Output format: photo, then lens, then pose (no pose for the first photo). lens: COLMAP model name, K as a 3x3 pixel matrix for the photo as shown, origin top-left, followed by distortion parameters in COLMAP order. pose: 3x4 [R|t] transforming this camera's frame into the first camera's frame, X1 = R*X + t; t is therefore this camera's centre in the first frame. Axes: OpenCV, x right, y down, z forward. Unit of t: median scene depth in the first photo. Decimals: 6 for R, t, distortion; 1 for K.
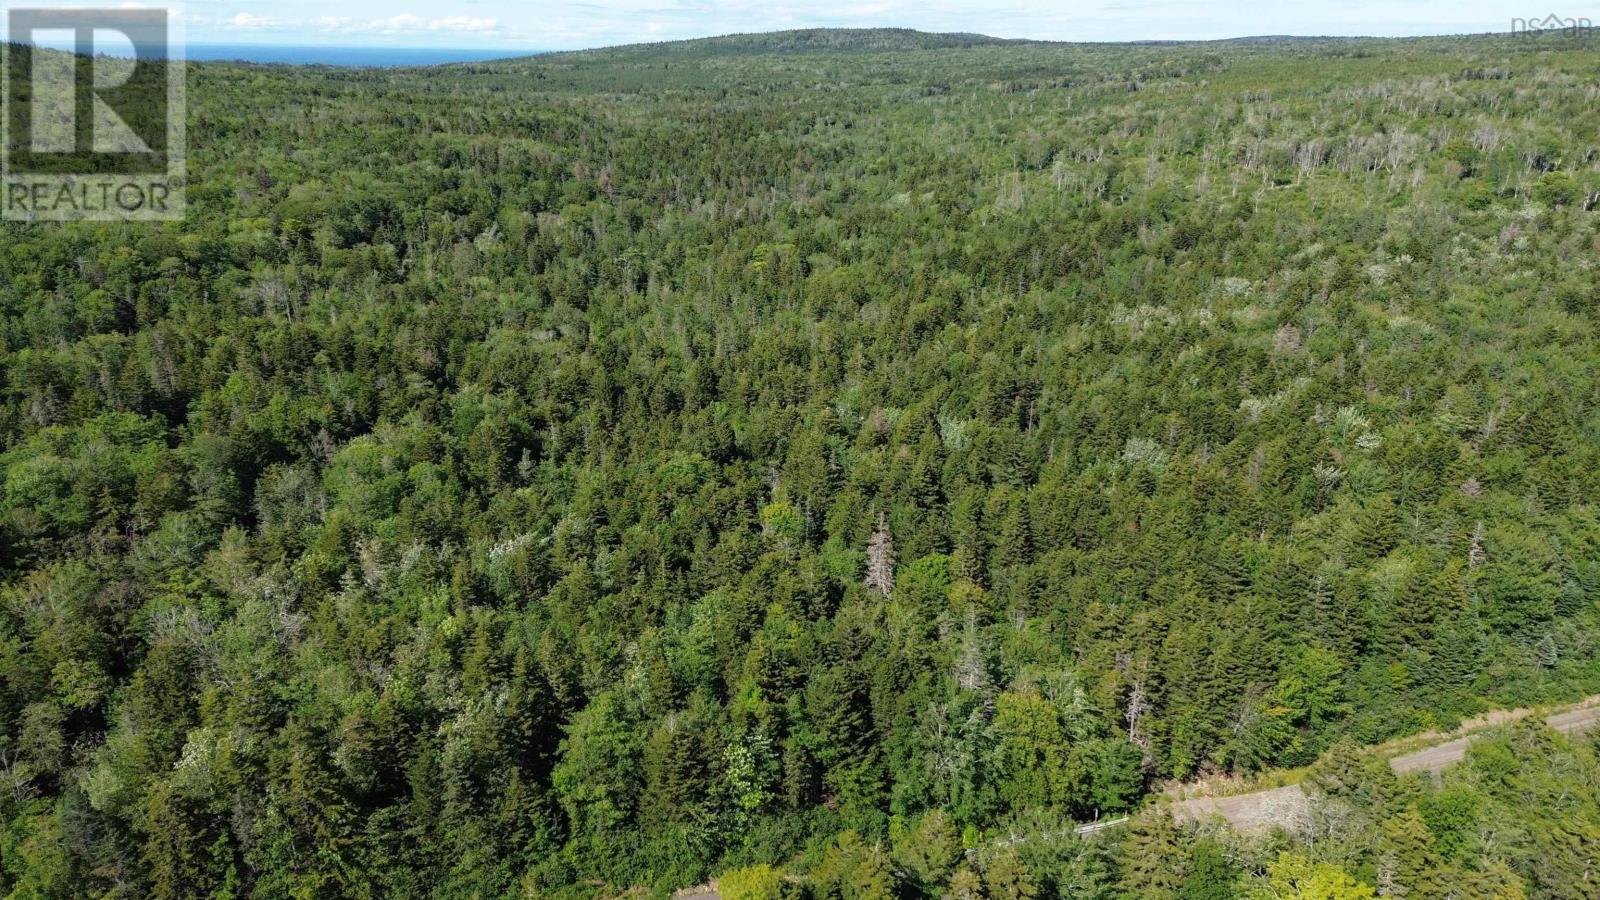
lens RADIAL K [[1133.8, 0, 808.3], [0, 1133.8, 451.2], [0, 0, 1]] dist [0.058653, -0.048787]
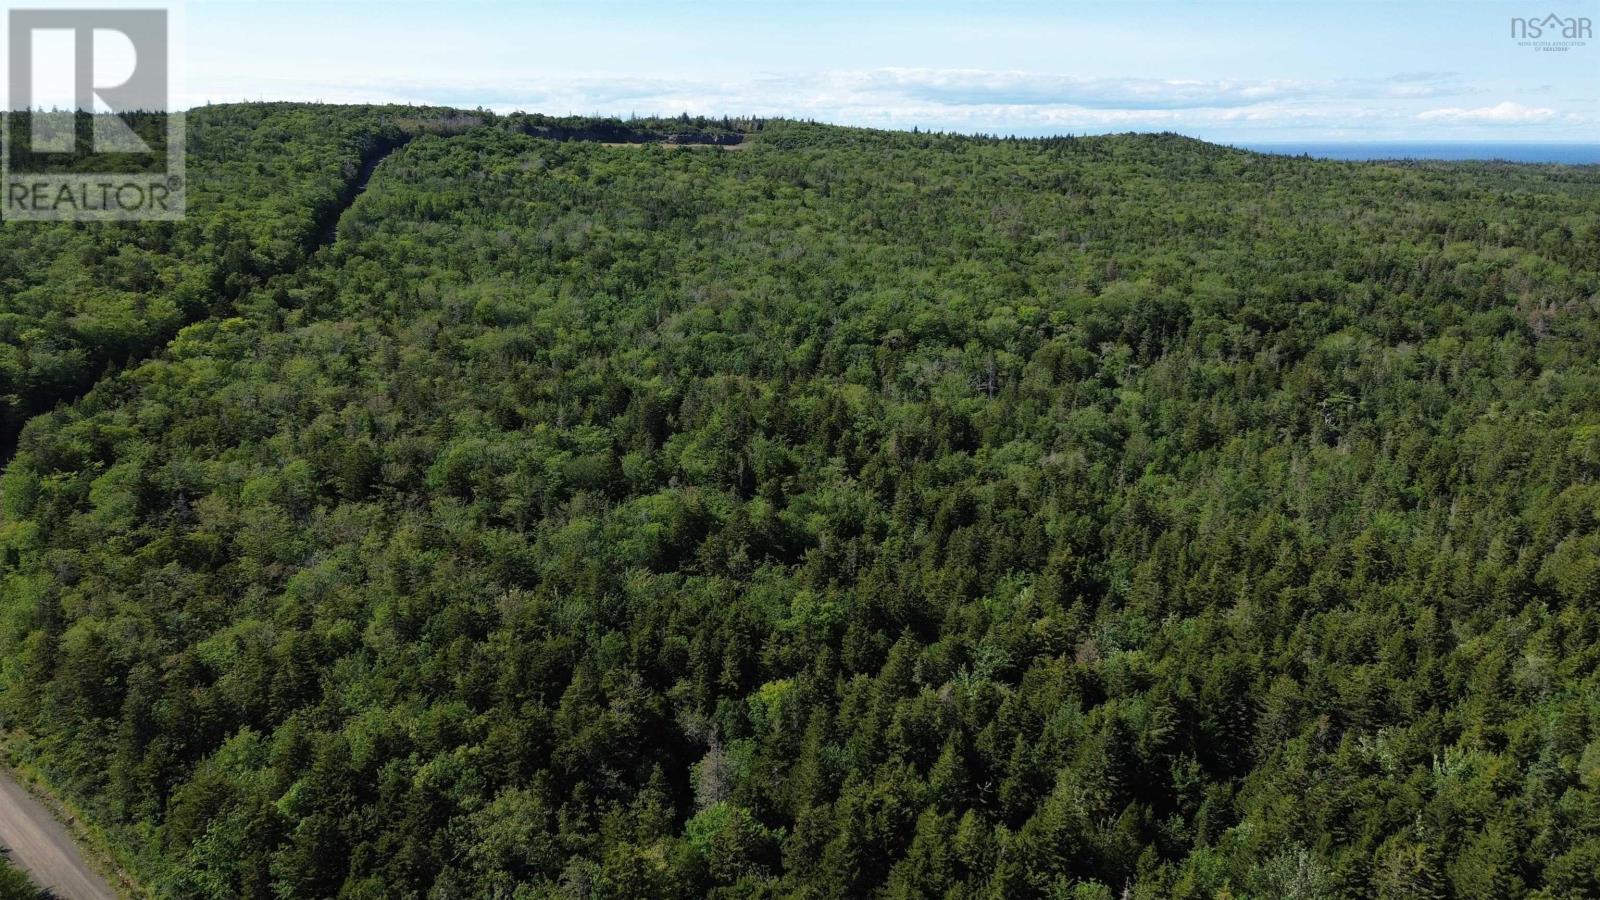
lens RADIAL K [[1136.0, 0, 805.9], [0, 1136.0, 453.3], [0, 0, 1]] dist [0.050708, -0.028784]
pose [[0.517486, 0.221413, -0.826550, 0.319873], [-0.284505, 0.955510, 0.077836, -0.092901], [0.807010, 0.194878, 0.557456, 0.253446]]
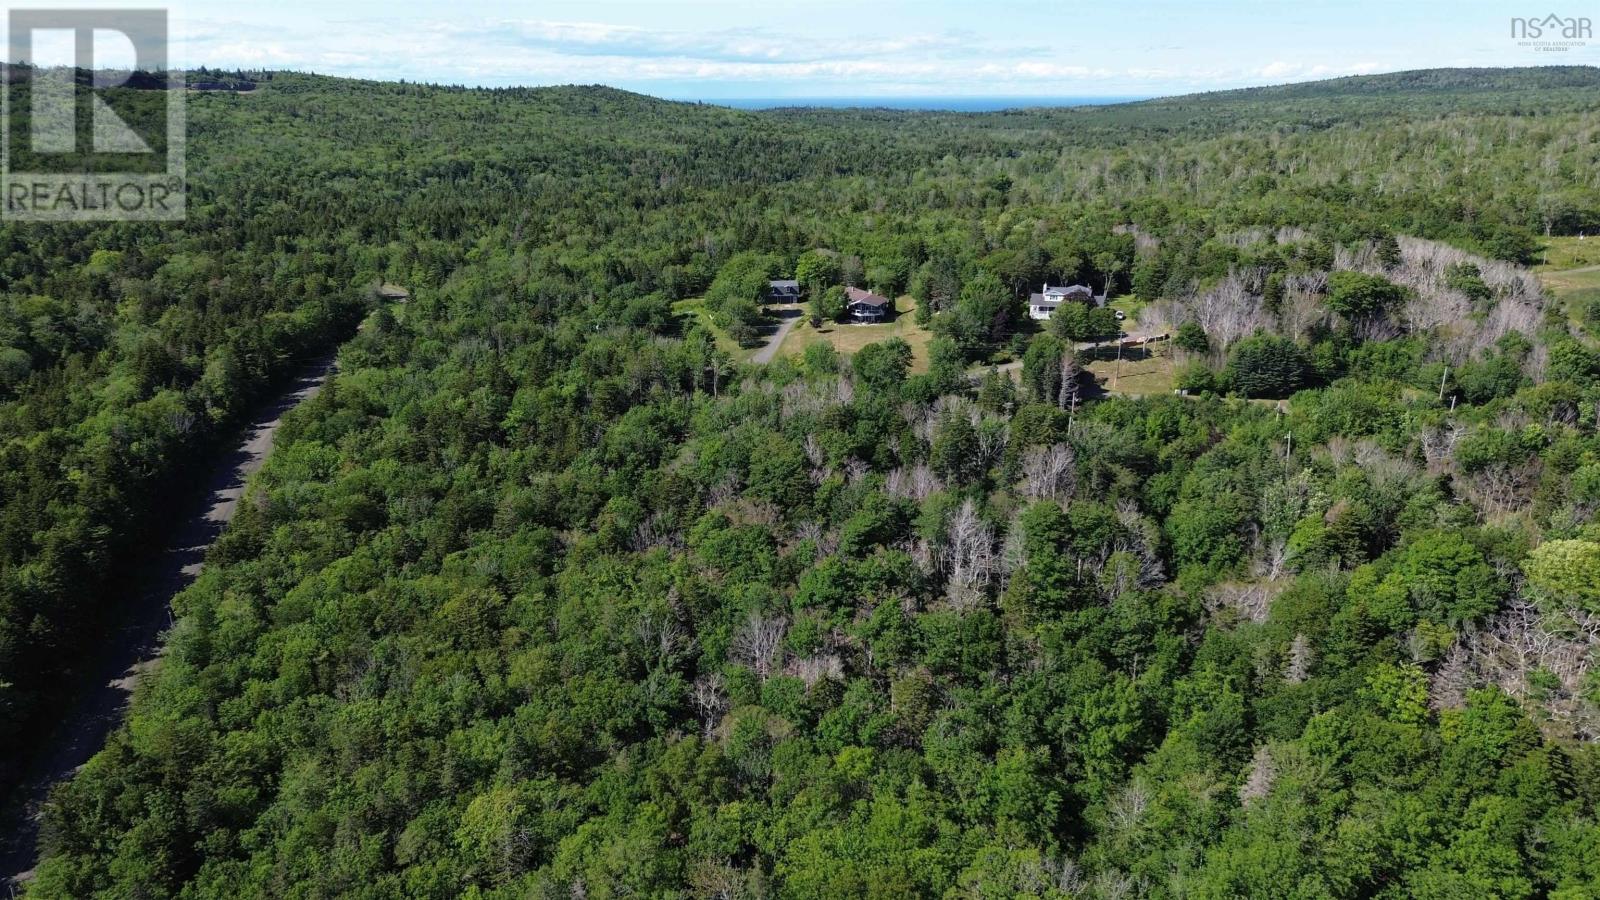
lens RADIAL K [[1133.8, 0, 803.7], [0, 1133.8, 448.1], [0, 0, 1]] dist [0.058653, -0.048787]
pose [[0.783924, 0.175777, -0.595455, 1.584106], [-0.199863, 0.979478, 0.026017, 0.128507], [0.587808, 0.098614, 0.802967, -0.296068]]
